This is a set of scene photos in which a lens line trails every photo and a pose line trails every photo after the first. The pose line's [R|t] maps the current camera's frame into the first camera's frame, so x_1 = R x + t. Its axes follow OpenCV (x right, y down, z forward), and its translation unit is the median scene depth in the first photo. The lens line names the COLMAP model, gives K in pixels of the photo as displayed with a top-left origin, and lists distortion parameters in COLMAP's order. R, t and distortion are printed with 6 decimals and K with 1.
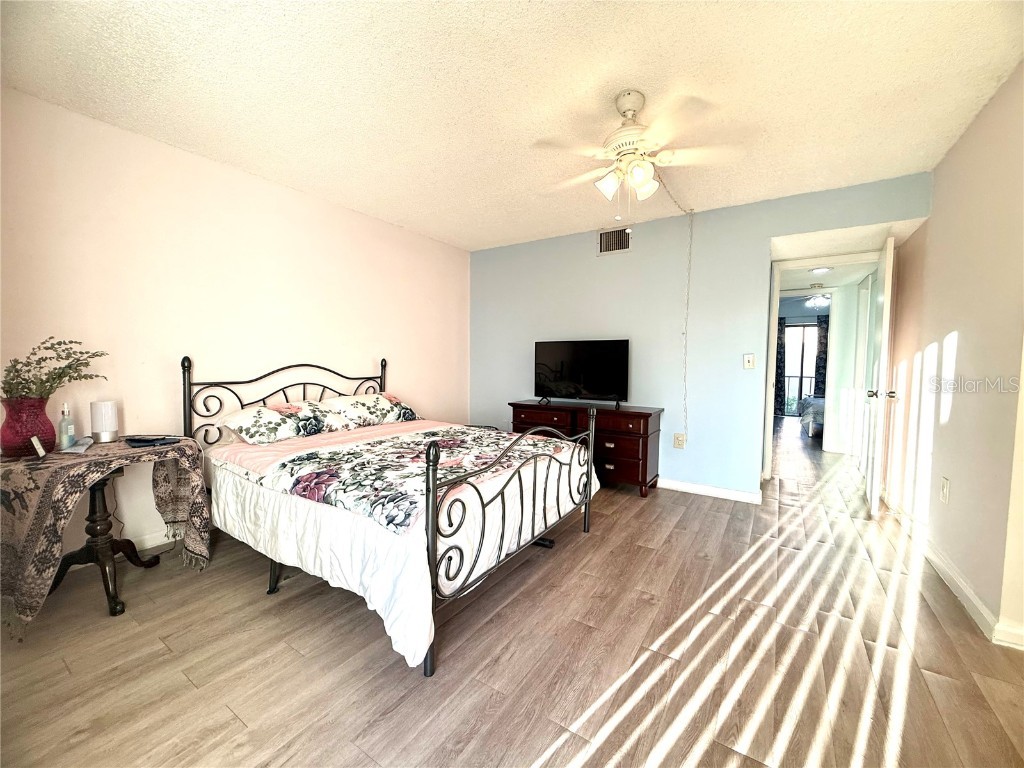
lens RADIAL K [[407.8, 0, 512.0], [0, 407.8, 384.4], [0, 0, 1]] dist [-0.001191, 0.000282]
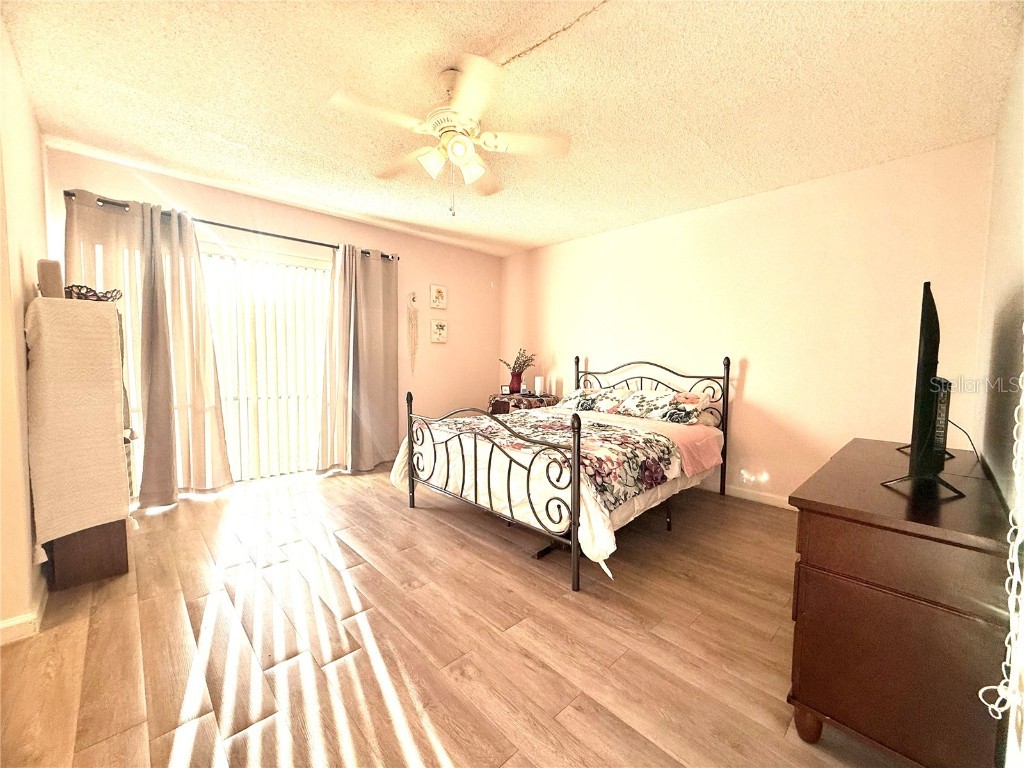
lens RADIAL K [[407.8, 0, 508.9], [0, 407.8, 383.9], [0, 0, 1]] dist [-0.001191, 0.000282]
pose [[-0.222066, 0.049314, -0.973784, 1.176905], [-0.072736, 0.995100, 0.066981, -0.053589], [0.972315, 0.085703, -0.217391, 1.334950]]
